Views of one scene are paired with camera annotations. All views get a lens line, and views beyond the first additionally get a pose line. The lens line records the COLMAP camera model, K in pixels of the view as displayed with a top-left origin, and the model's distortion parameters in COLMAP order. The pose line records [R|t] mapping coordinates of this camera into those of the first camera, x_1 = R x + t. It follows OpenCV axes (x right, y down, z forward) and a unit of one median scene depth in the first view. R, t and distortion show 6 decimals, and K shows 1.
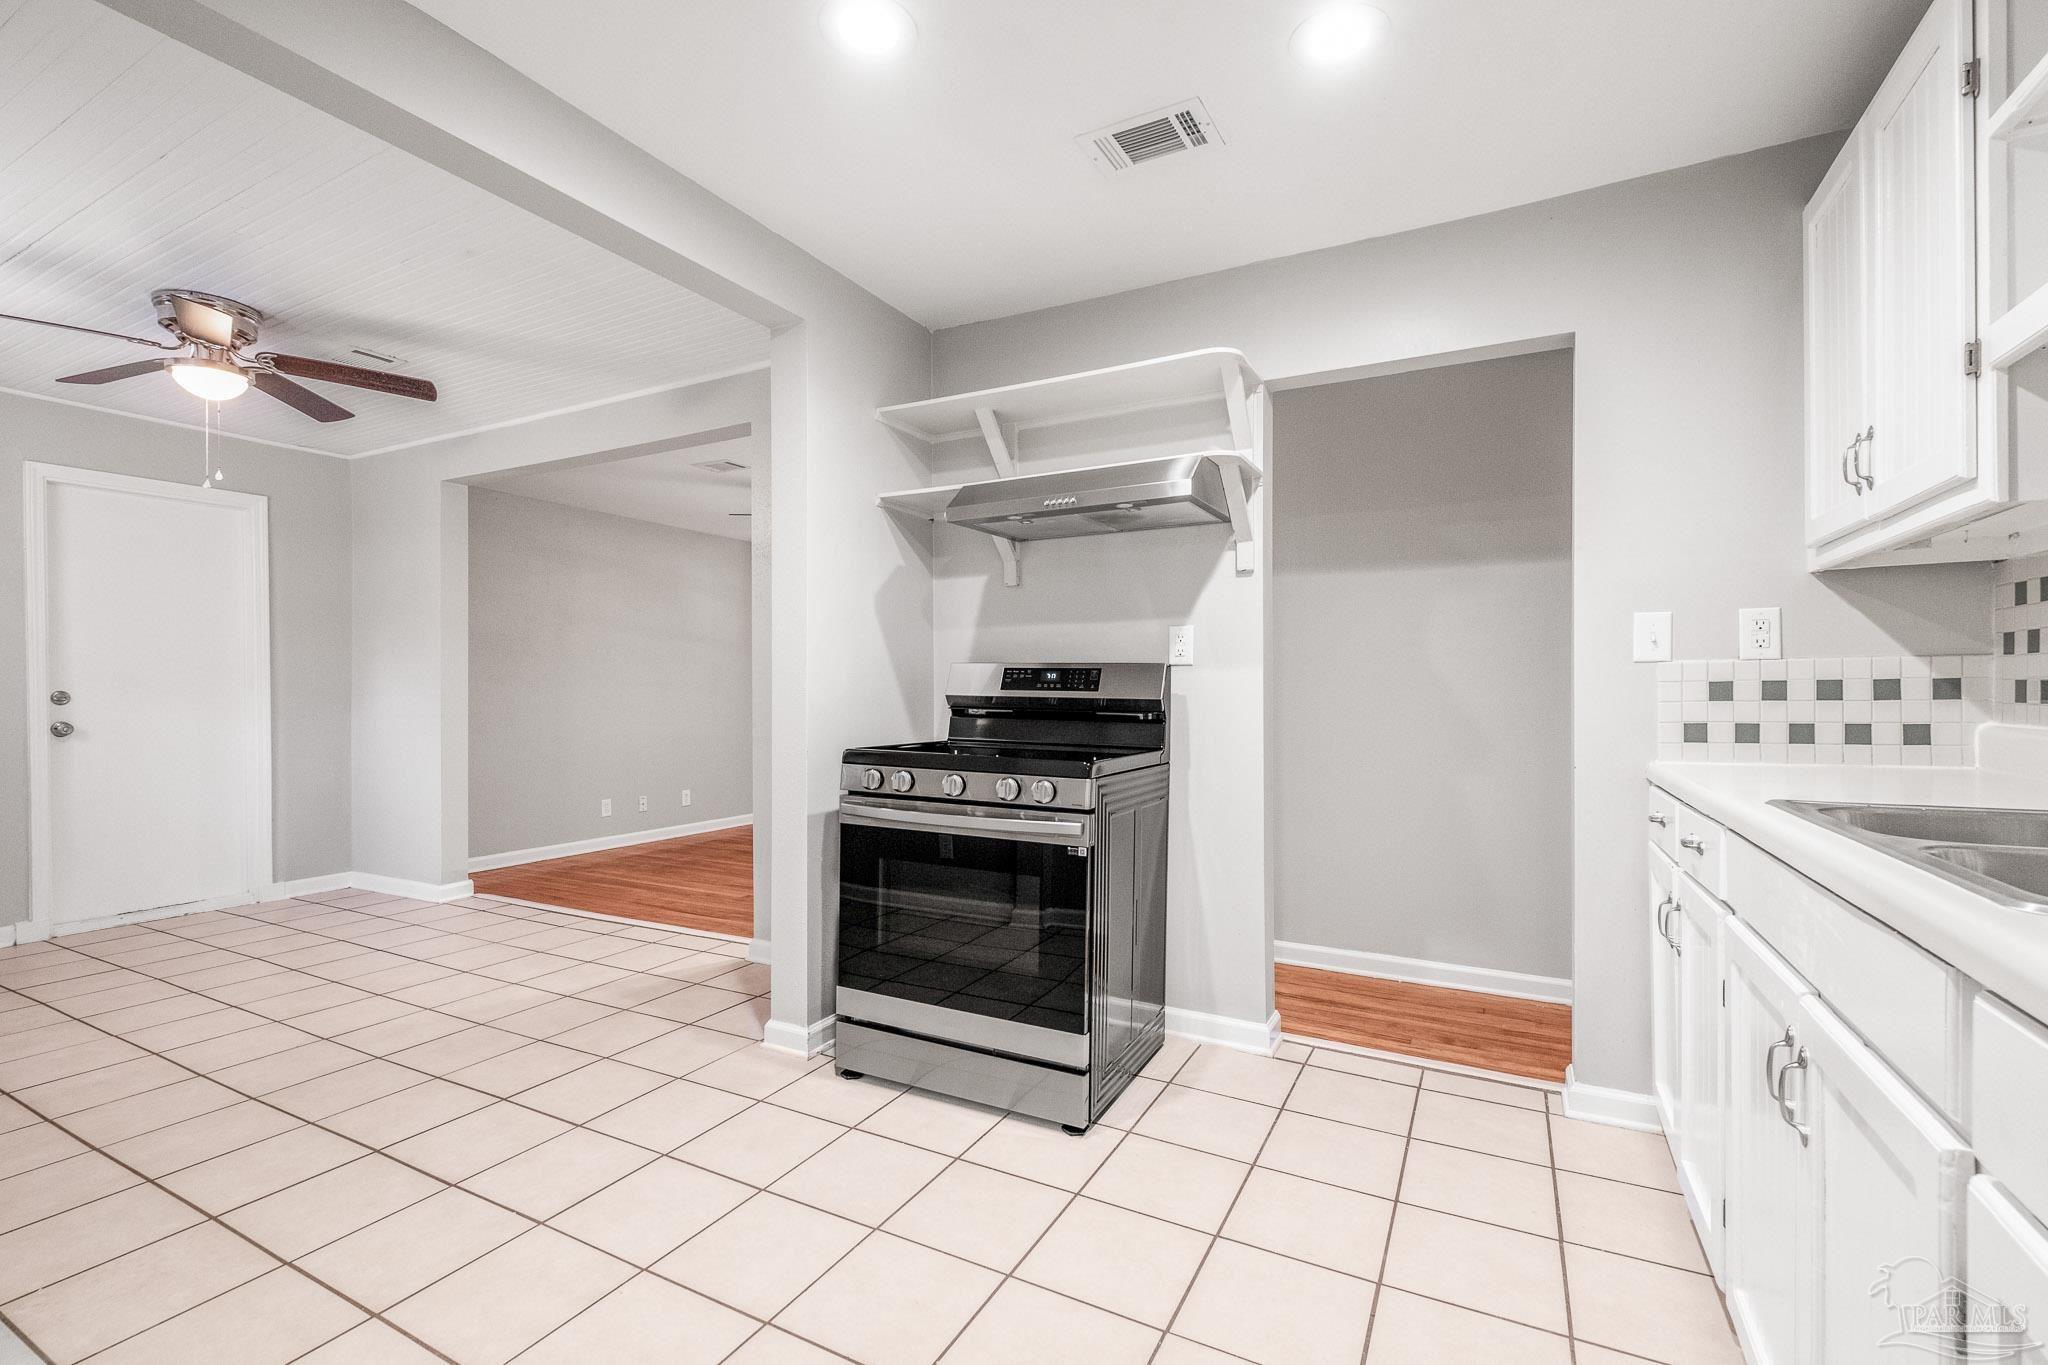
lens RADIAL K [[897.8, 0, 1031.1], [0, 897.8, 694.6], [0, 0, 1]] dist [0.000930, -0.004558]
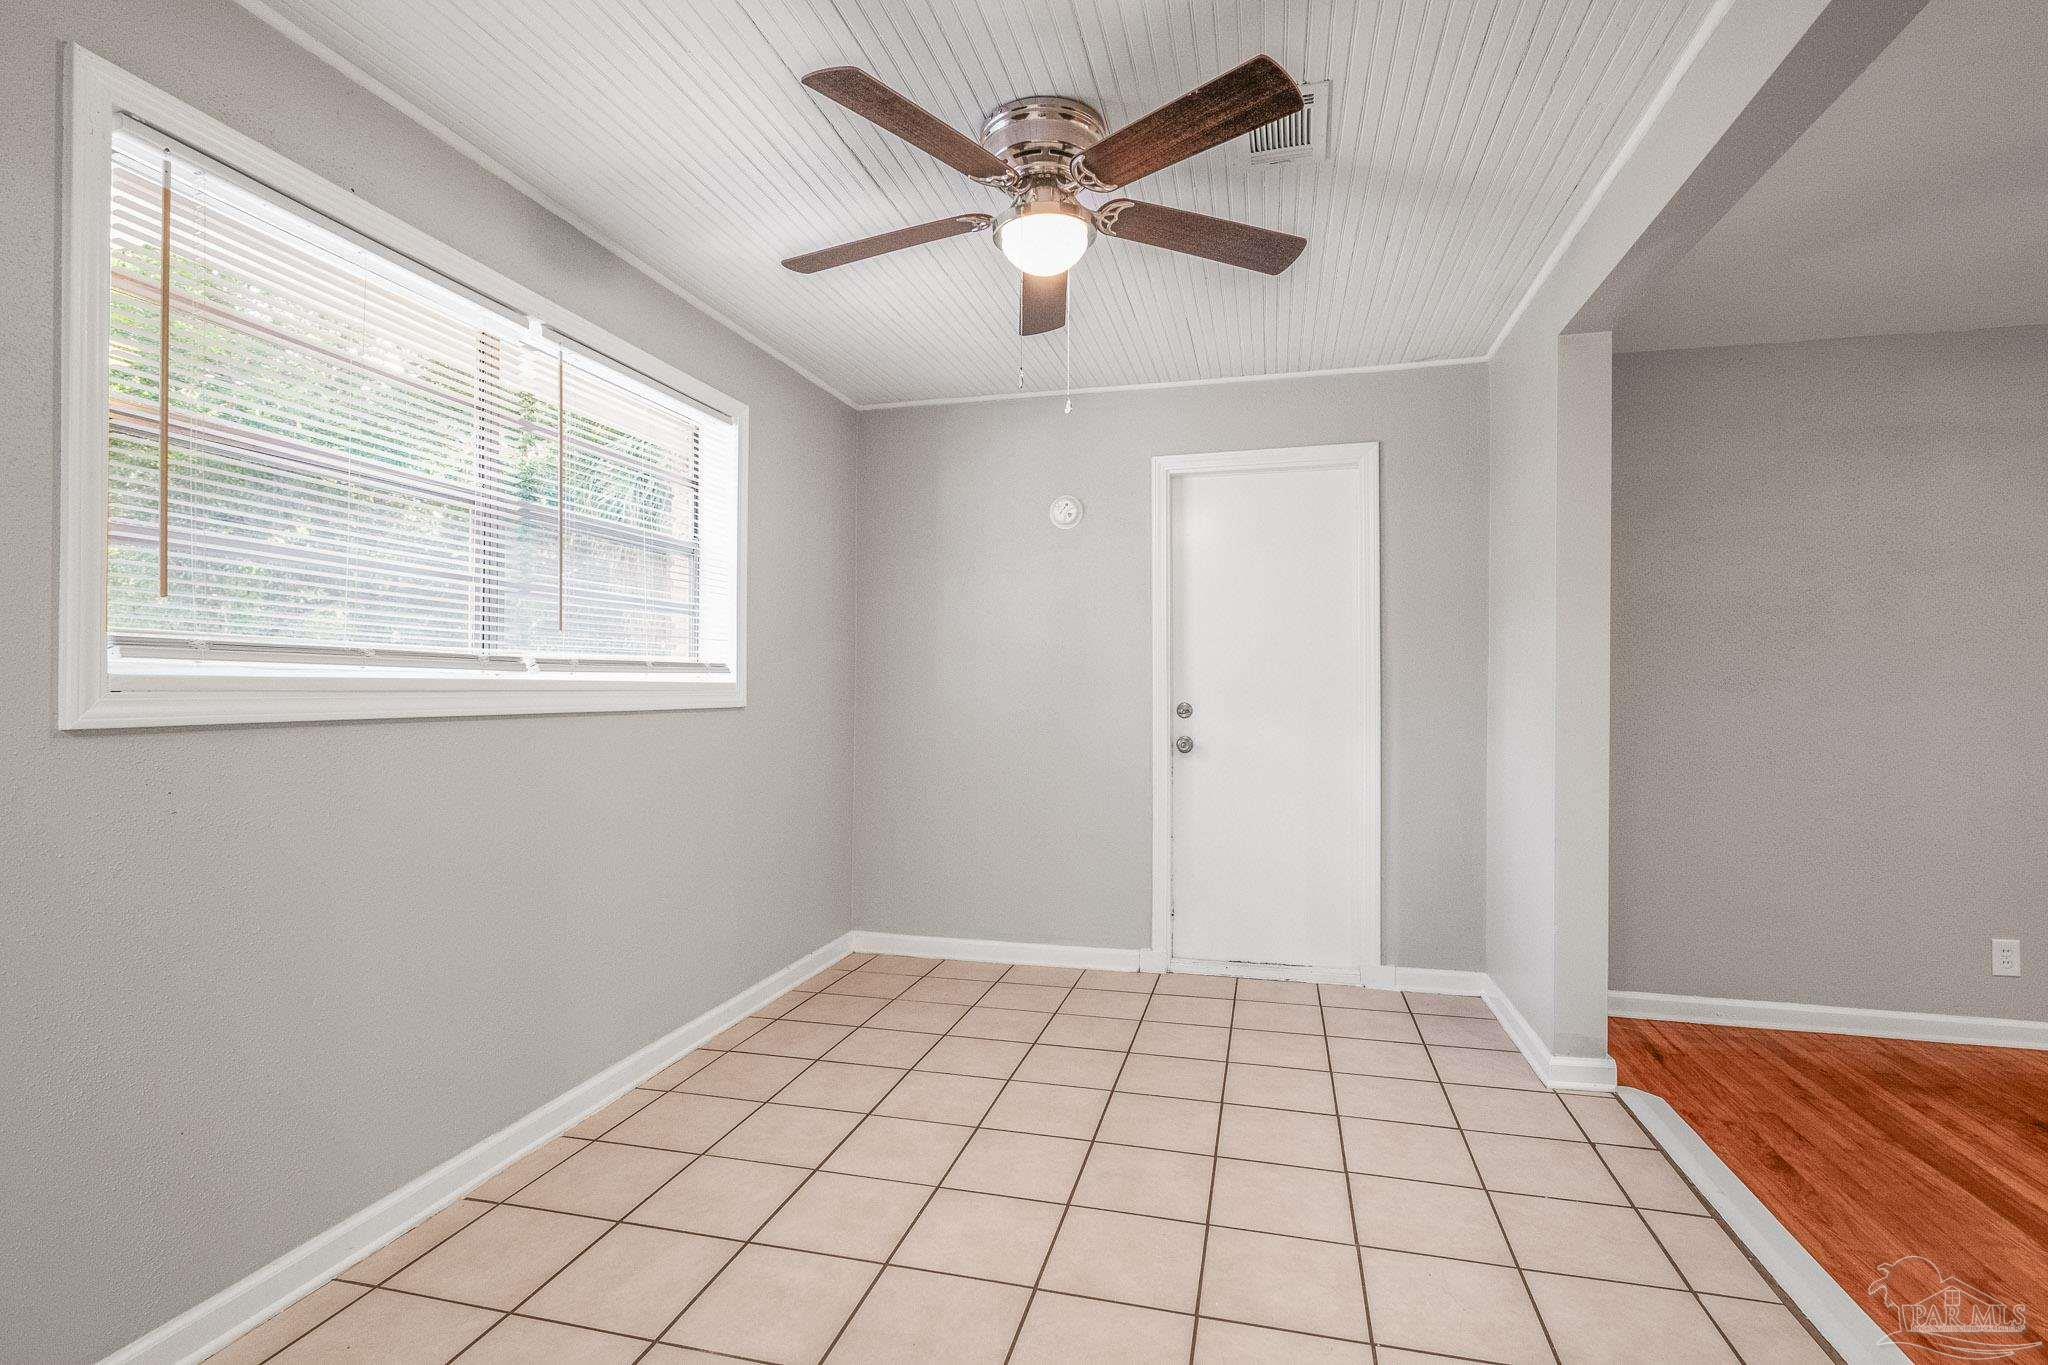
lens RADIAL K [[952.8, 0, 1030.6], [0, 952.8, 686.1], [0, 0, 1]] dist [-0.002722, -0.001484]
pose [[0.233497, -0.001450, -0.972357, -0.172565], [-0.005394, 0.999982, -0.002787, -0.016560], [0.972343, 0.005896, 0.233484, 0.604423]]
